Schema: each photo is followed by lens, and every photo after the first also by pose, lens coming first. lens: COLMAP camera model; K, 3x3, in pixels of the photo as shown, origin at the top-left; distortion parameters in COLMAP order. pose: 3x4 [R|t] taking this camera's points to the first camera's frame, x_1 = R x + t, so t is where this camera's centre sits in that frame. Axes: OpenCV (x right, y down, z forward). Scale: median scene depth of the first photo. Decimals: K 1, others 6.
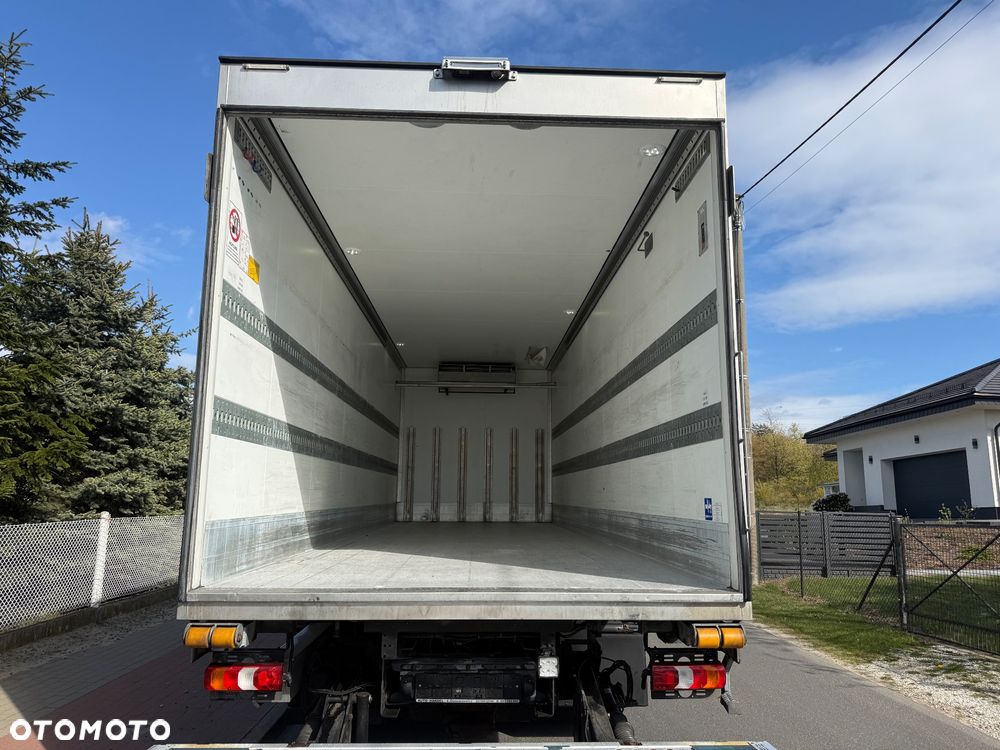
lens RADIAL K [[703.8, 0, 502.8], [0, 703.8, 371.5], [0, 0, 1]] dist [0.064228, -0.046887]
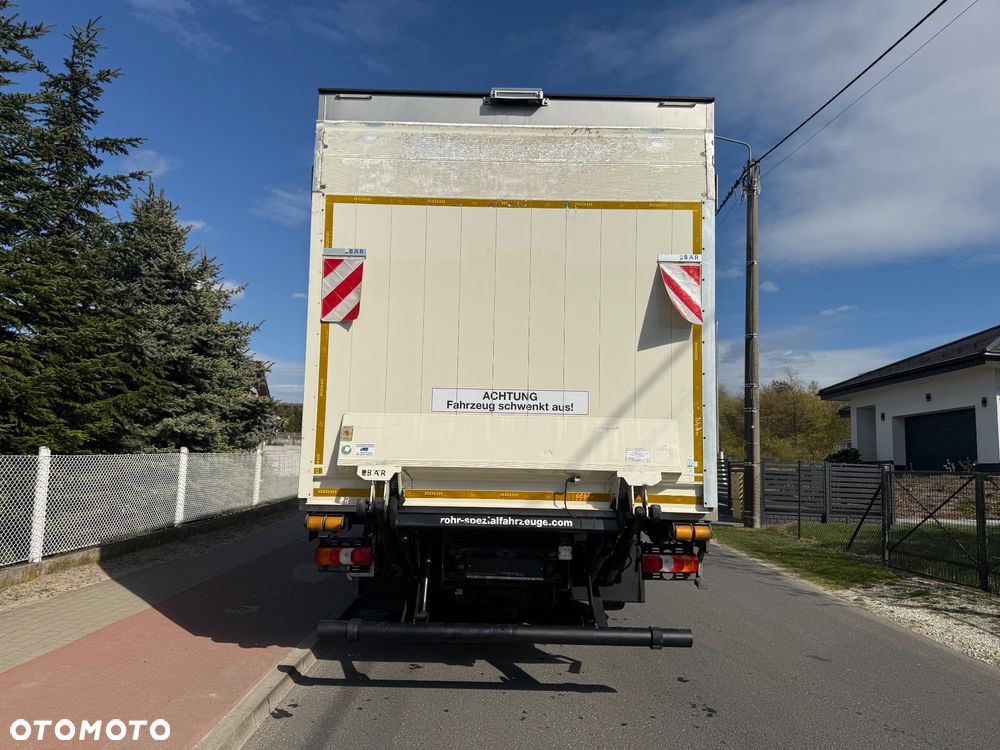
lens RADIAL K [[703.8, 0, 495.9], [0, 703.8, 369.1], [0, 0, 1]] dist [0.064228, -0.046887]
pose [[0.999288, 0.012023, -0.035749, -0.011790], [-0.009813, 0.998067, 0.061374, -0.007688], [0.036418, -0.060980, 0.997474, -0.156233]]
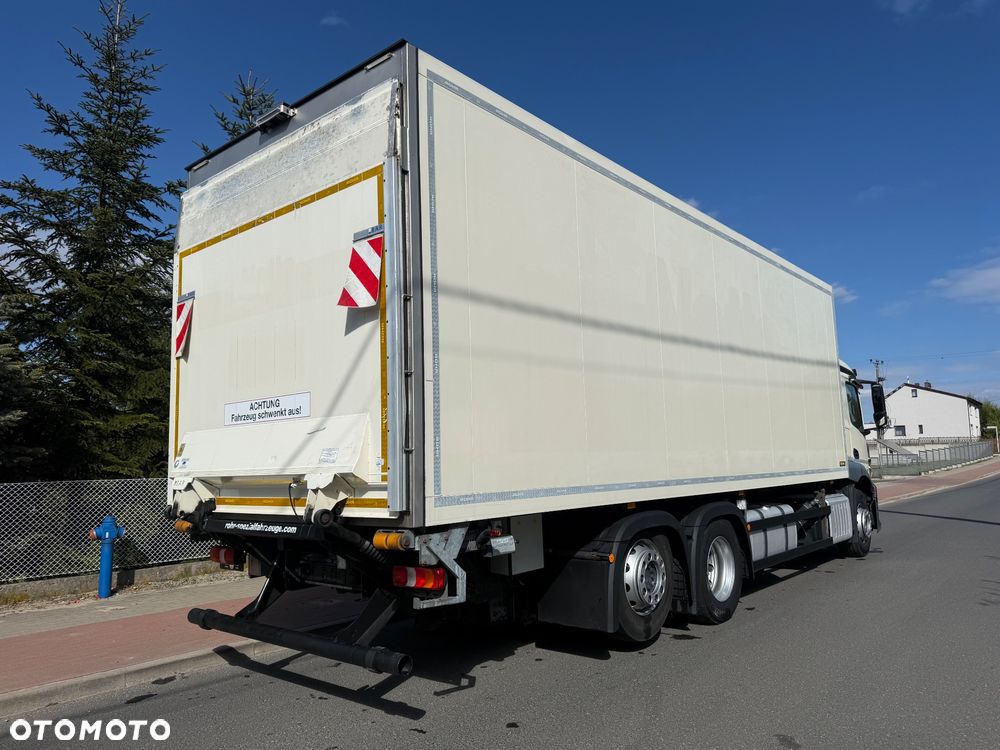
lens RADIAL K [[703.8, 0, 502.8], [0, 703.8, 368.7], [0, 0, 1]] dist [0.064228, -0.046887]
pose [[0.744964, -0.115307, -0.657064, 0.565874], [0.147416, 0.989054, -0.006431, 0.057525], [0.650613, -0.092071, 0.753807, 0.120252]]
